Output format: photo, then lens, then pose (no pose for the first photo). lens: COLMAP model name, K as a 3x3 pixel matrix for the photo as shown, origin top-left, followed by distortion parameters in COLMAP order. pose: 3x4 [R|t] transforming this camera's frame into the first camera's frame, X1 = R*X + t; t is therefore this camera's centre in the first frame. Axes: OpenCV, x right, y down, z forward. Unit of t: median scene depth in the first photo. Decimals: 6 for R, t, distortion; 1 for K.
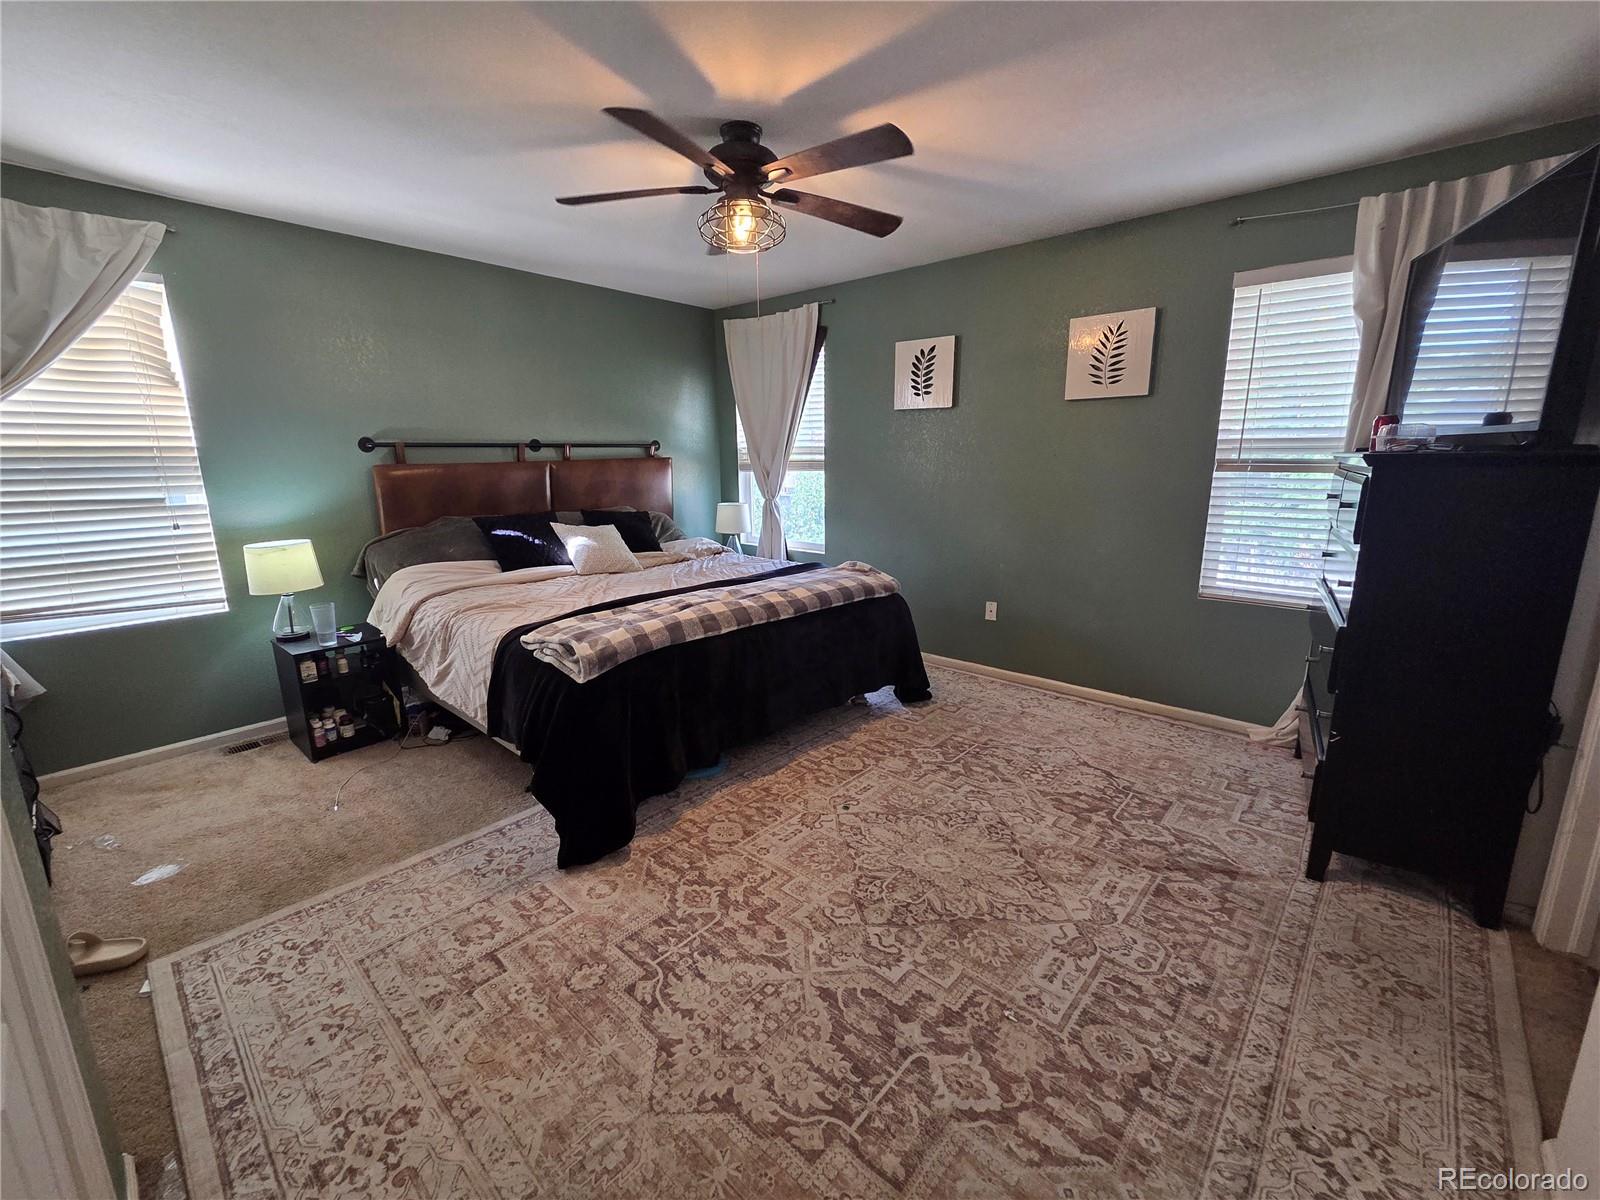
lens RADIAL K [[653.7, 0, 797.8], [0, 653.7, 590.9], [0, 0, 1]] dist [0.000235, -0.000066]
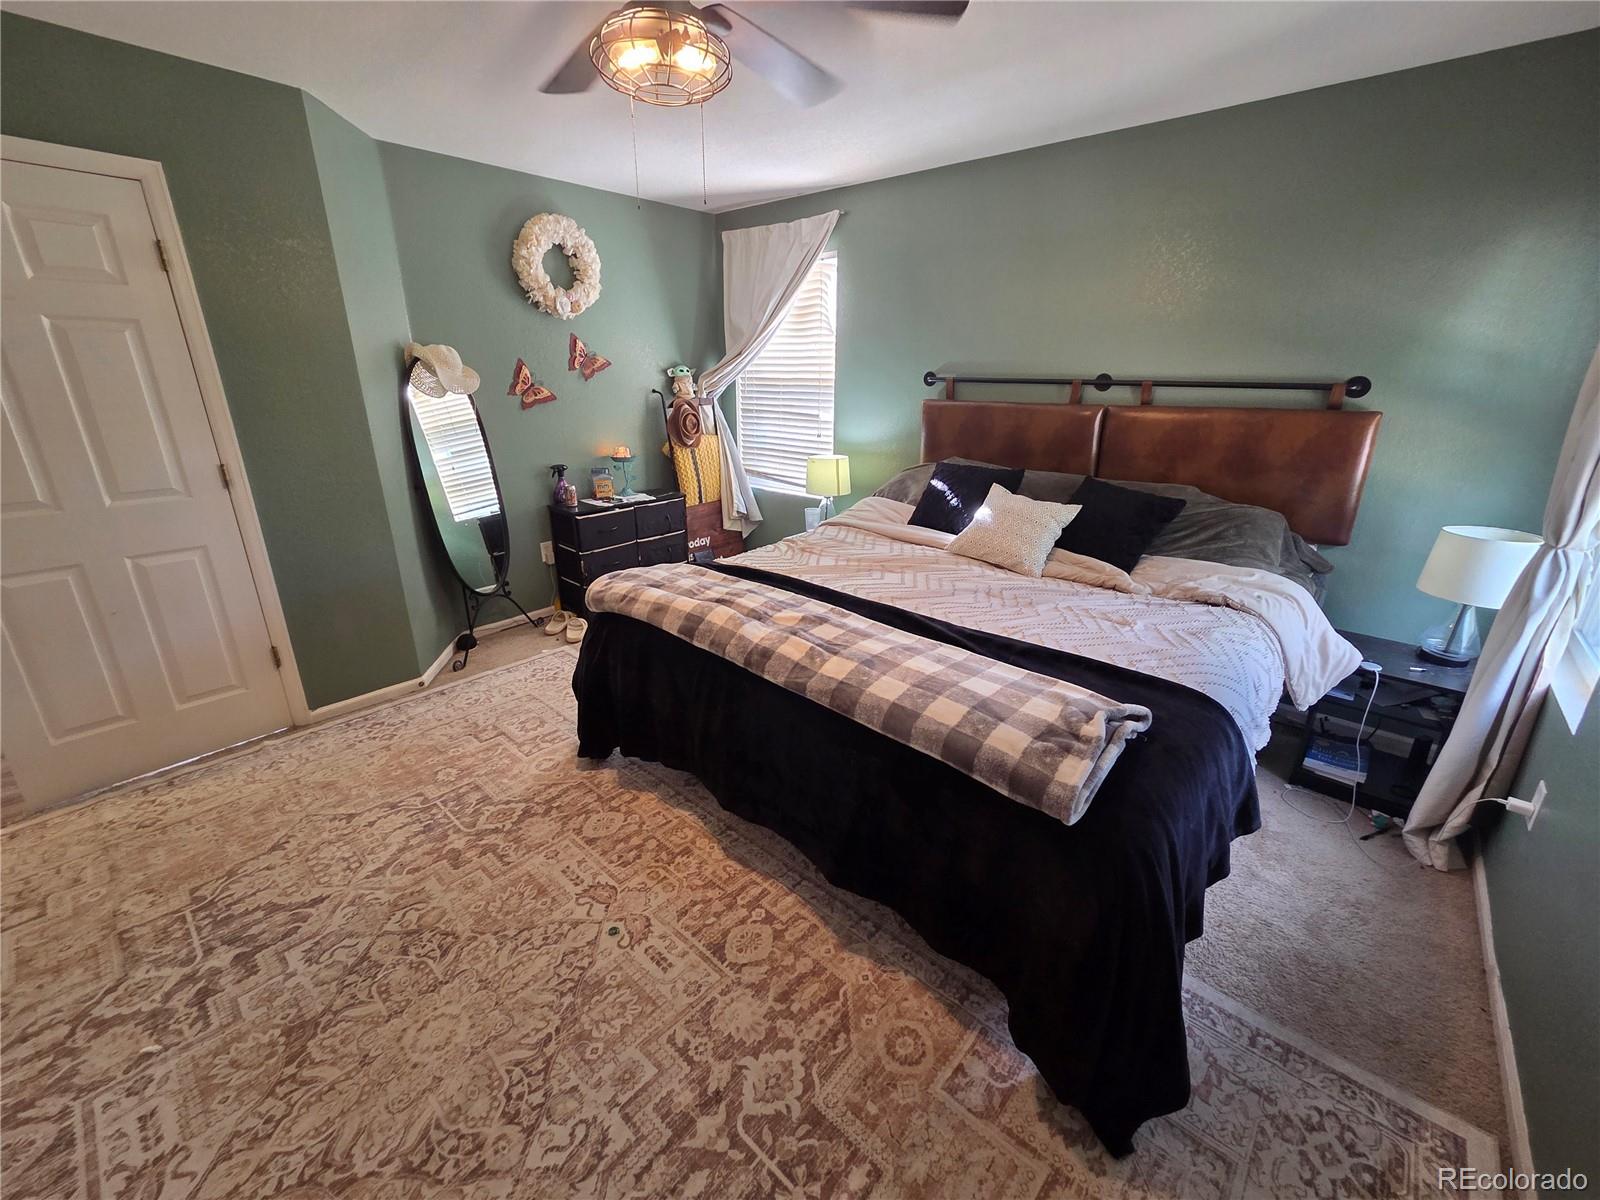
lens RADIAL K [[653.7, 0, 797.8], [0, 653.7, 590.9], [0, 0, 1]] dist [0.000235, -0.000066]
pose [[0.009731, 0.335220, -0.942090, 0.675341], [-0.210793, 0.921651, 0.325770, -0.309891], [0.977482, 0.195416, 0.079630, 1.156353]]
